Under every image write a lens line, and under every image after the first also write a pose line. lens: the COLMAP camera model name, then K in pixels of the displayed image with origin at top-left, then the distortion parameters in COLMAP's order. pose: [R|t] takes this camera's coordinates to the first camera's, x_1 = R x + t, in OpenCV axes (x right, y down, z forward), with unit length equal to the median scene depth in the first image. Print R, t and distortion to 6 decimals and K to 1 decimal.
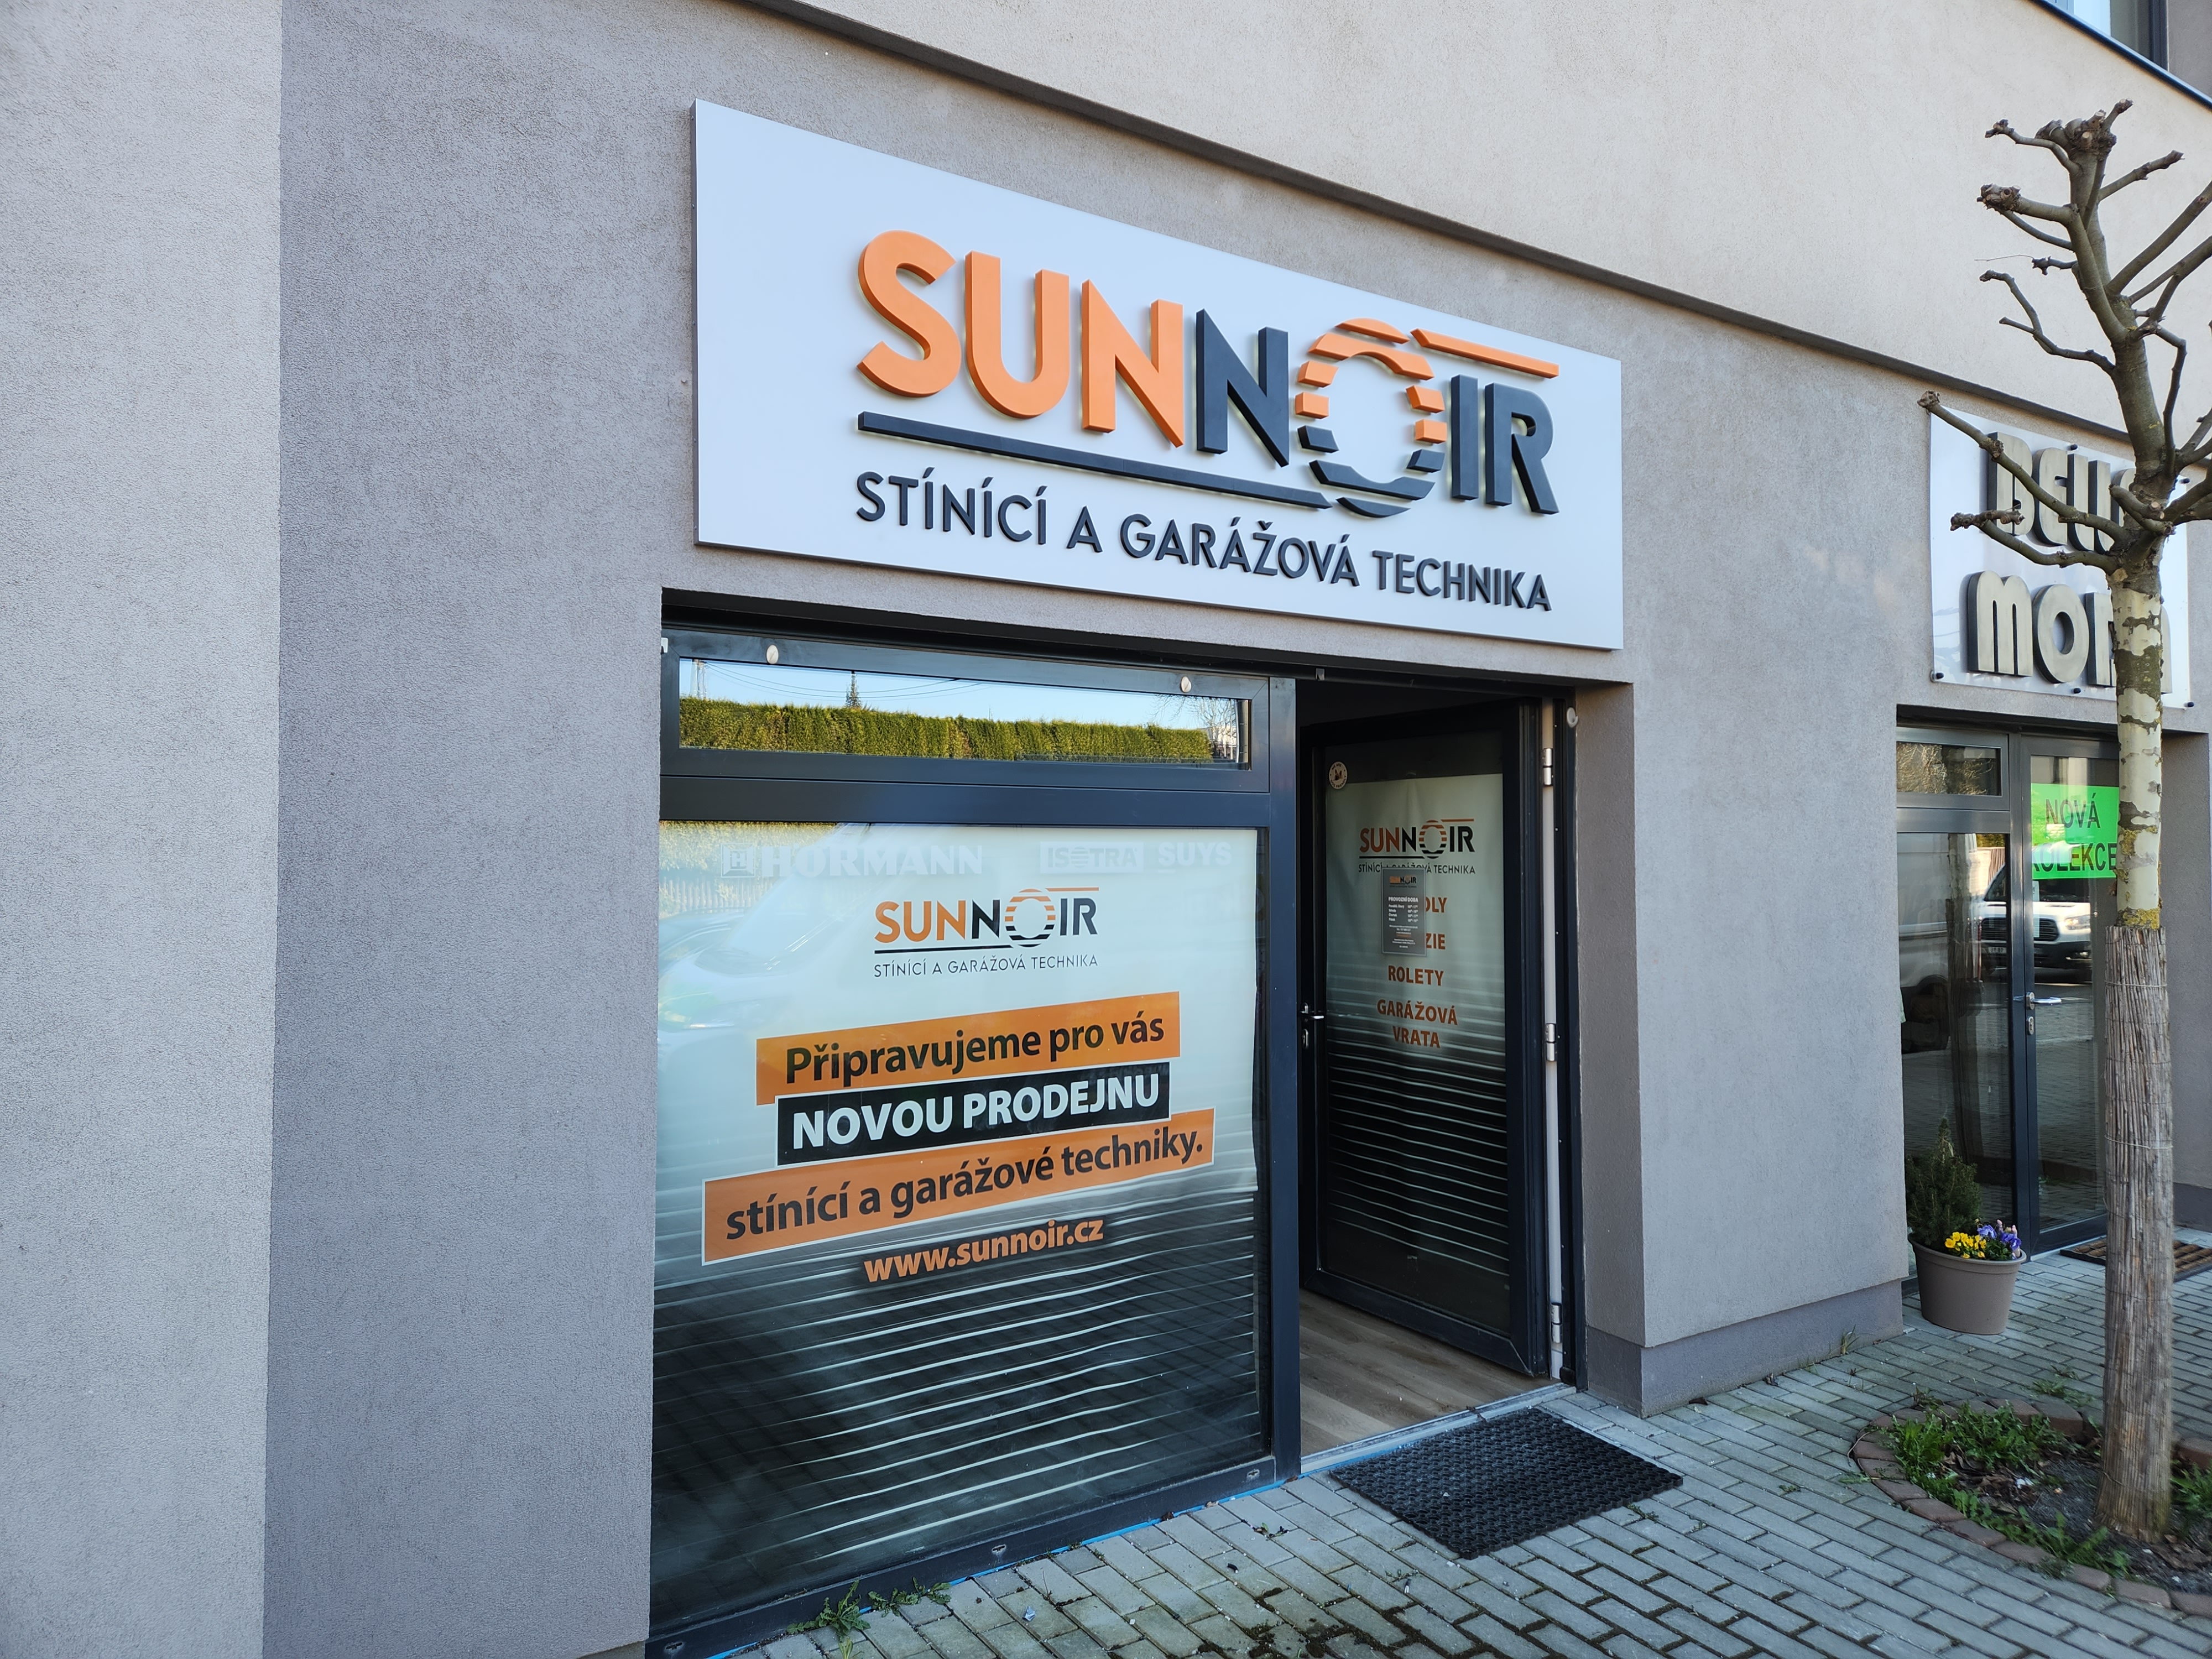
lens RADIAL K [[1441.0, 0, 1097.4], [0, 1441.0, 799.1], [0, 0, 1]] dist [0.074248, -0.063715]
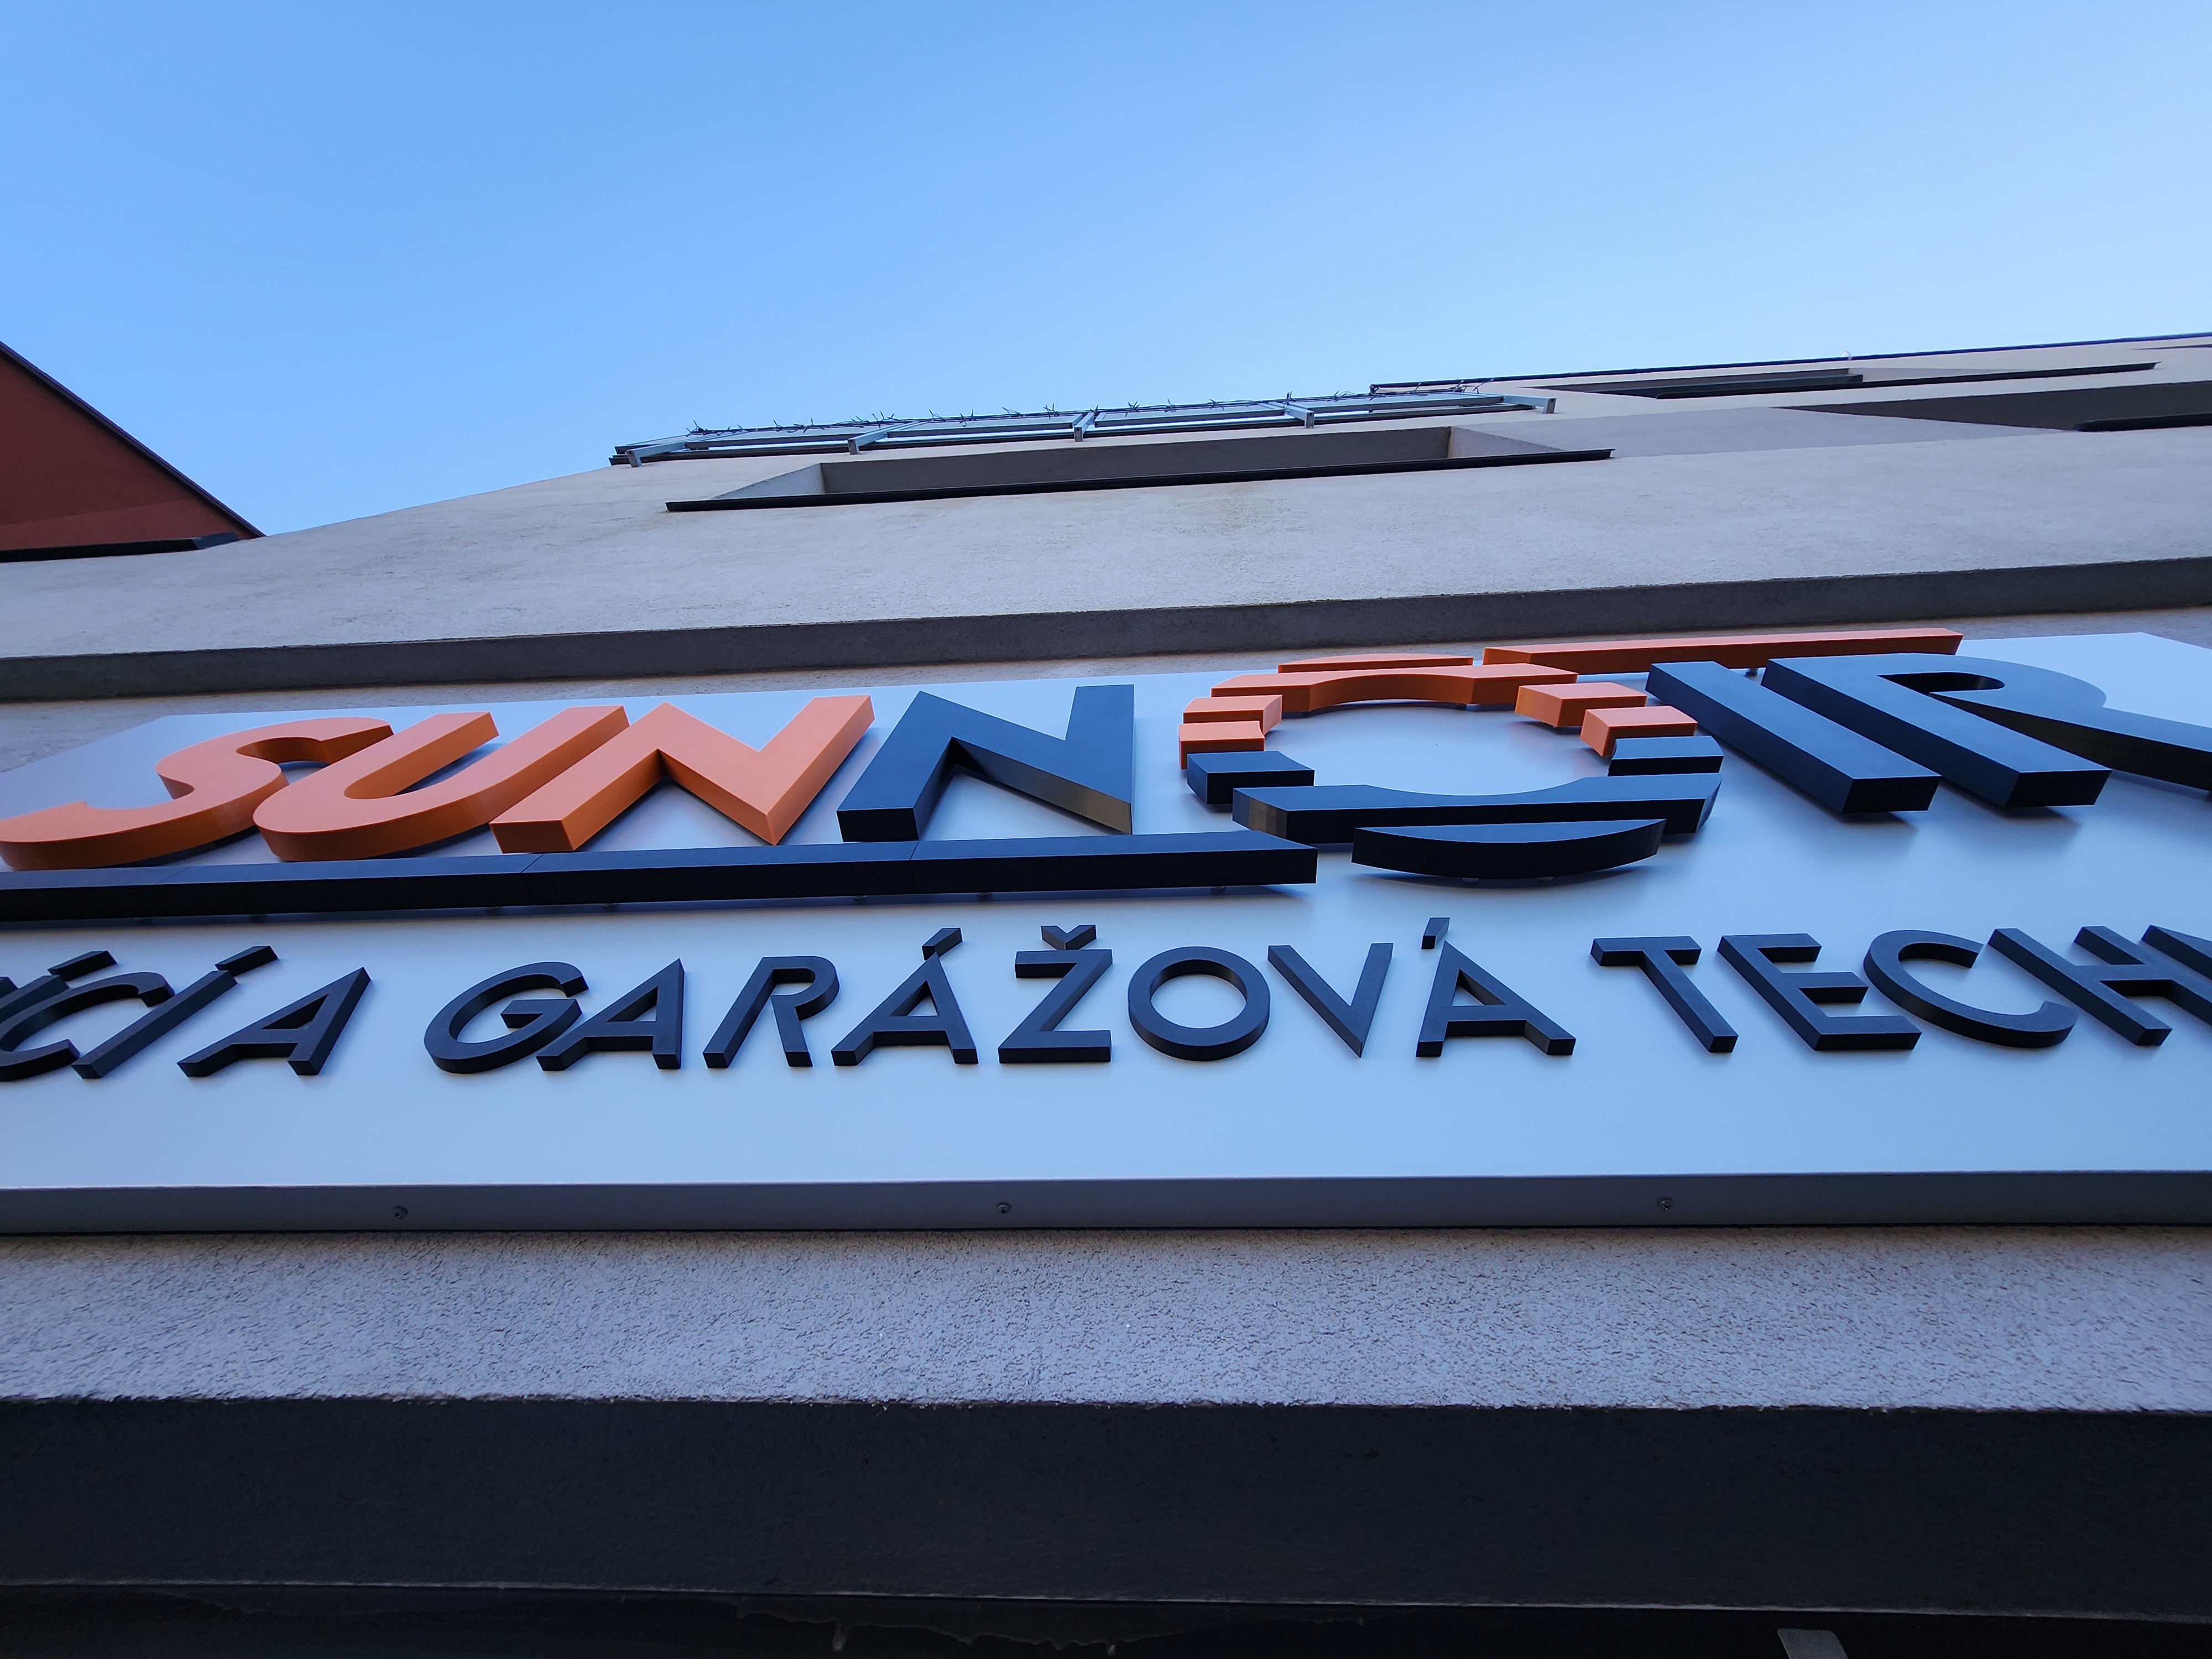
lens RADIAL K [[876.0, 0, 1106.0], [0, 876.0, 829.5], [0, 0, 1]] dist [-0.001651, -0.000147]
pose [[0.811502, -0.497717, -0.306173, 0.192508], [-0.016636, 0.504065, -0.863505, -0.047905], [0.584113, 0.705830, 0.400770, 0.939555]]
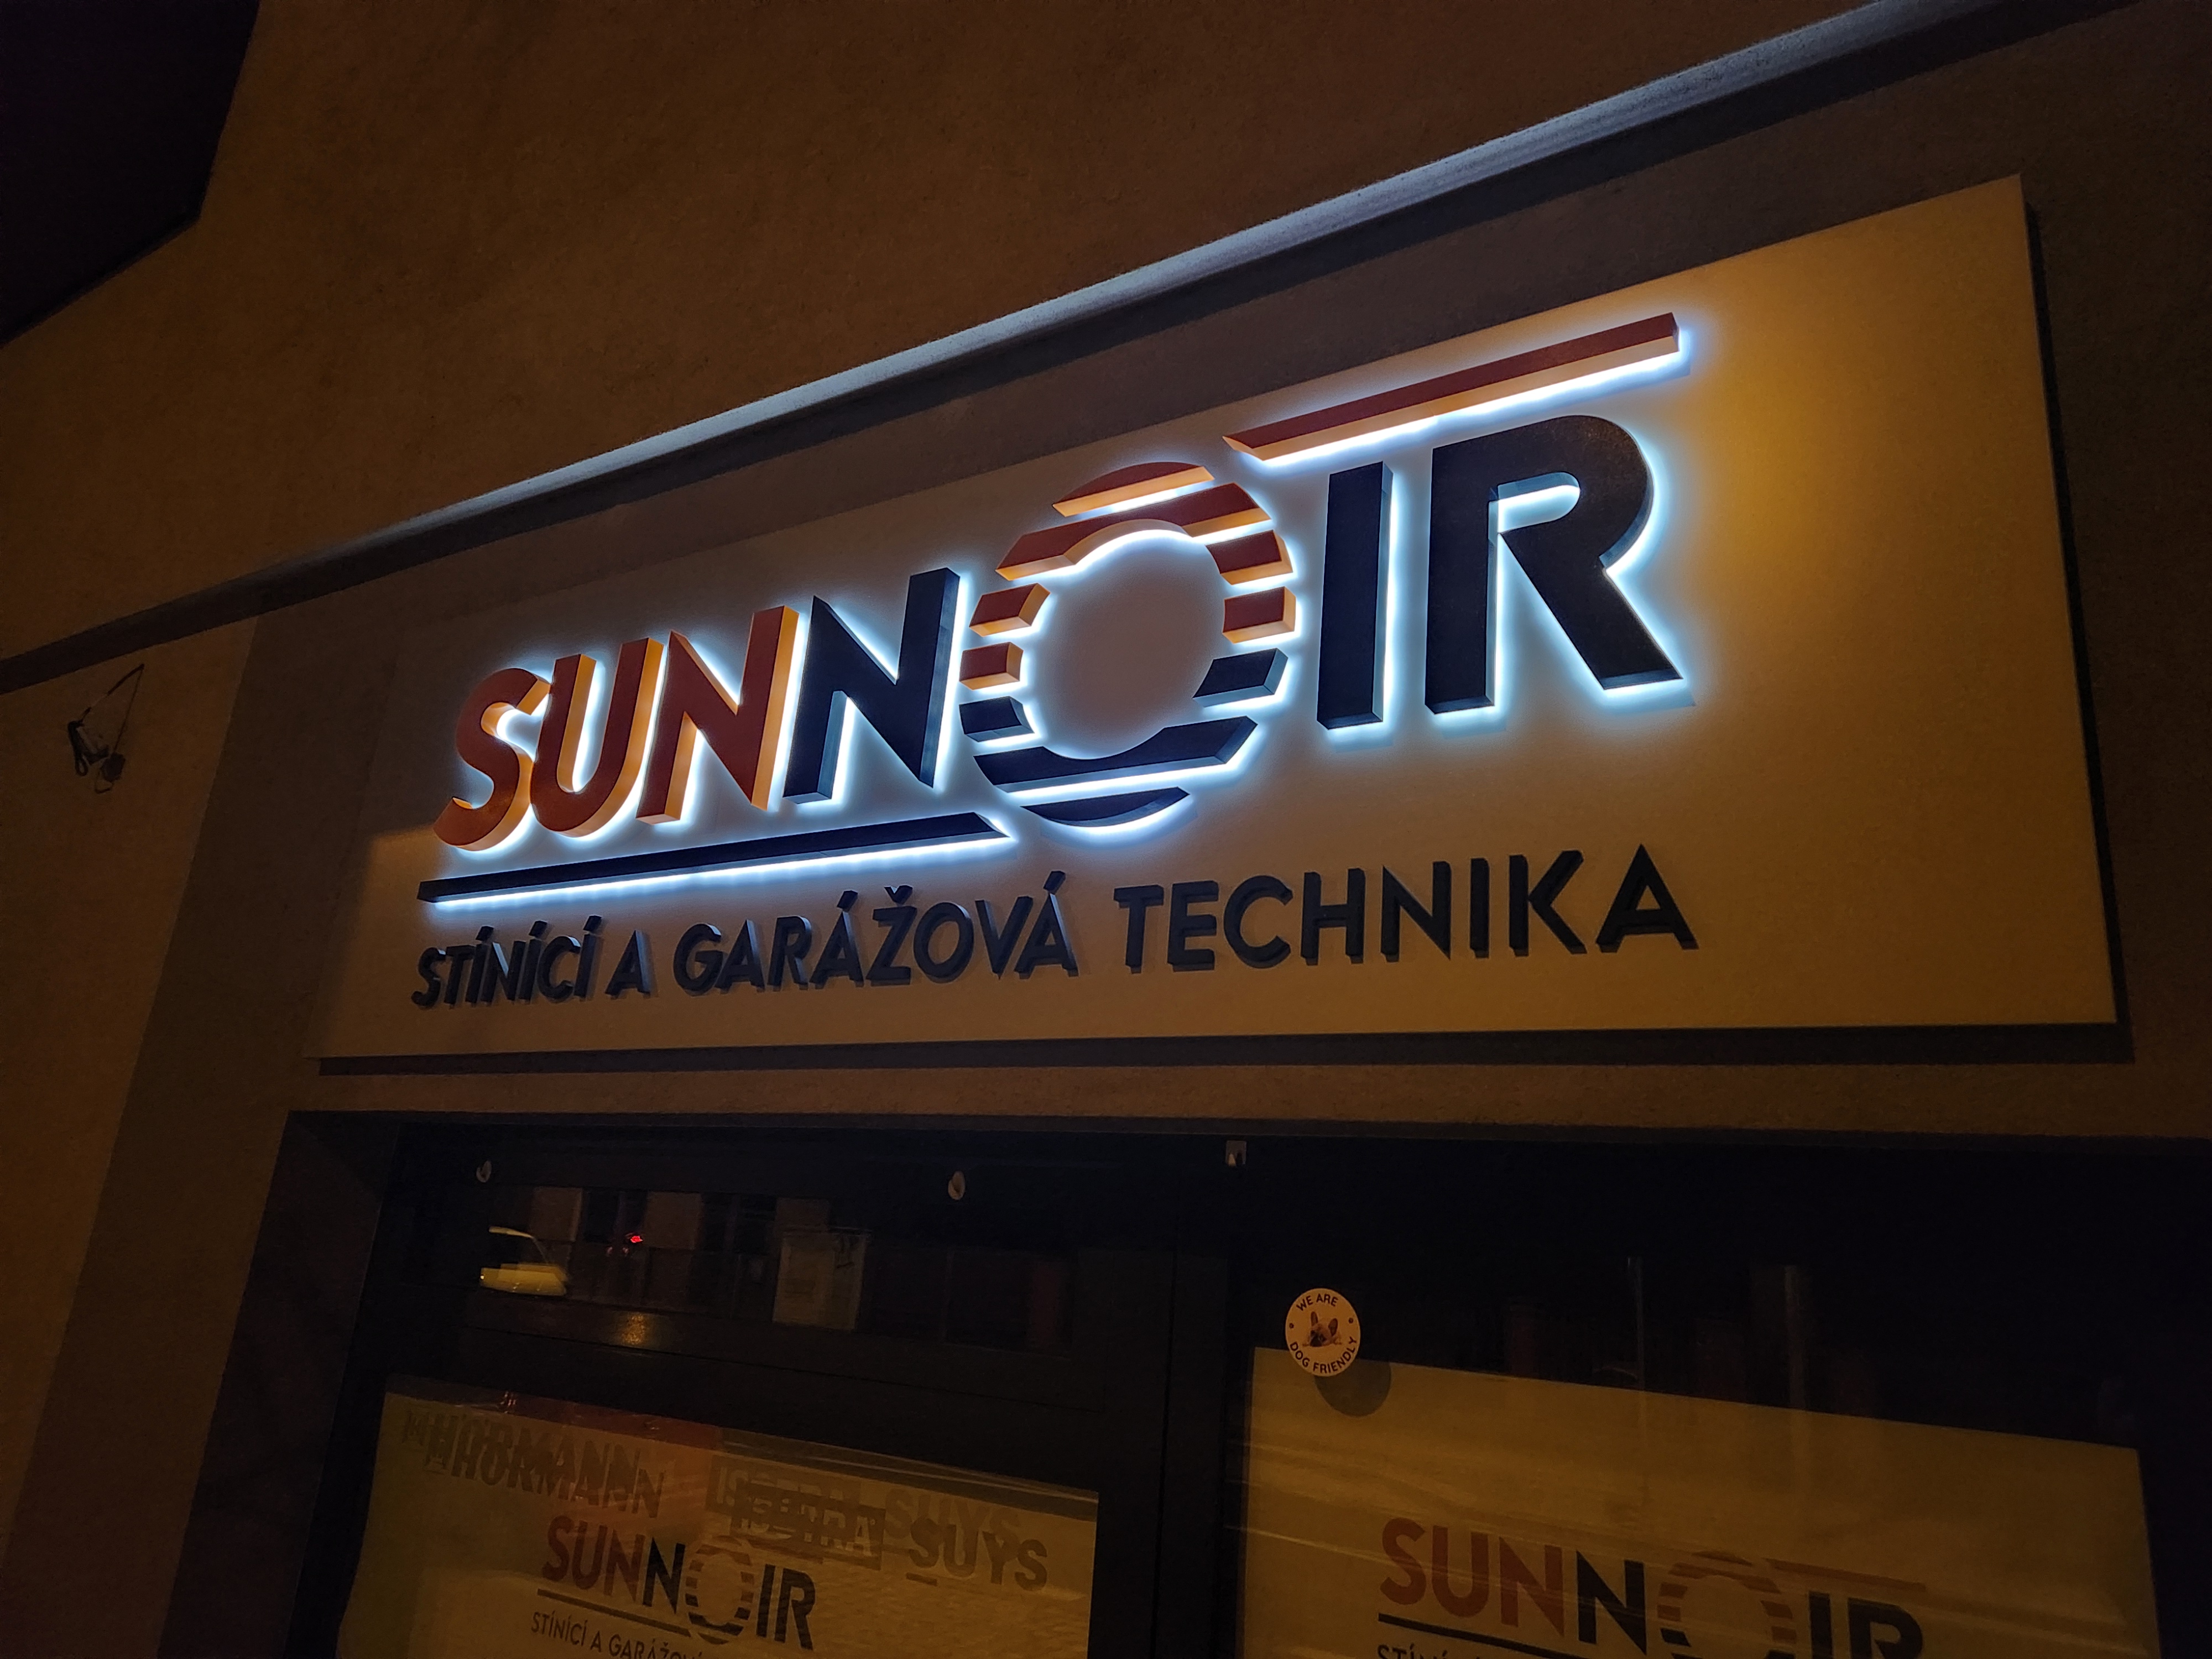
lens RADIAL K [[1447.5, 0, 1106.0], [0, 1447.5, 829.5], [0, 0, 1]] dist [0.079420, -0.063017]
pose [[0.422929, -0.229776, -0.876547, 0.662027], [-0.038096, 0.961953, -0.270545, -0.066531], [0.905362, 0.147814, 0.398085, 0.867037]]
